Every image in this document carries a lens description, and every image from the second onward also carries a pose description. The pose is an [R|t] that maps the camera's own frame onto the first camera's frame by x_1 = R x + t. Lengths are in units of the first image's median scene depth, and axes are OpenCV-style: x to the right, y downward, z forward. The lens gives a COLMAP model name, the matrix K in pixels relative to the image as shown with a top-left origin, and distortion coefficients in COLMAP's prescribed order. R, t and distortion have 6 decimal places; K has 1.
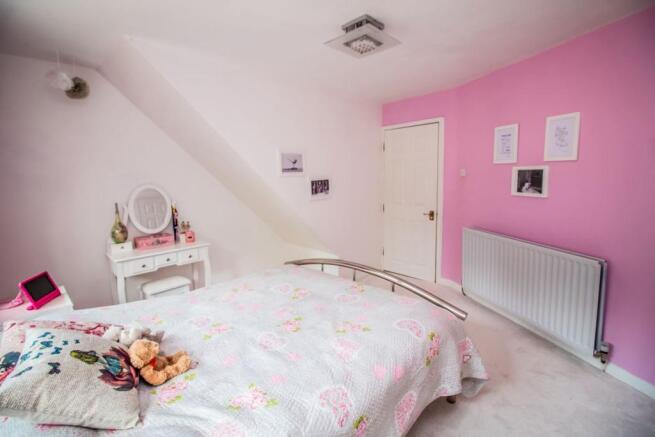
lens RADIAL K [[303.9, 0, 327.8], [0, 303.9, 216.2], [0, 0, 1]] dist [-0.005351, -0.001152]
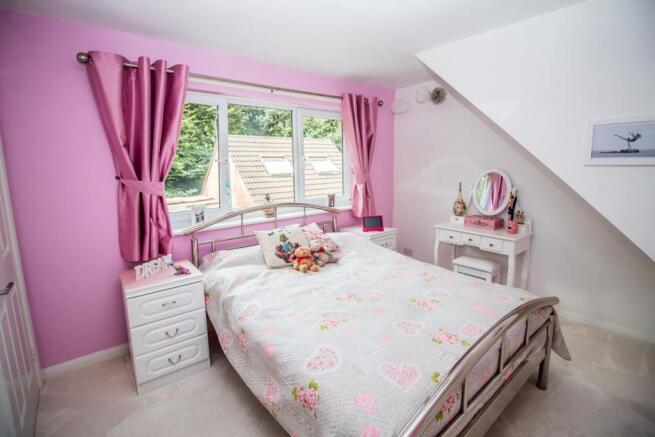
lens RADIAL K [[303.9, 0, 328.2], [0, 303.9, 218.1], [0, 0, 1]] dist [-0.005351, -0.001152]
pose [[-0.133417, 0.197293, -0.971224, 0.574956], [-0.124597, 0.968870, 0.213931, -0.098795], [0.983197, 0.149554, -0.104682, 0.614253]]
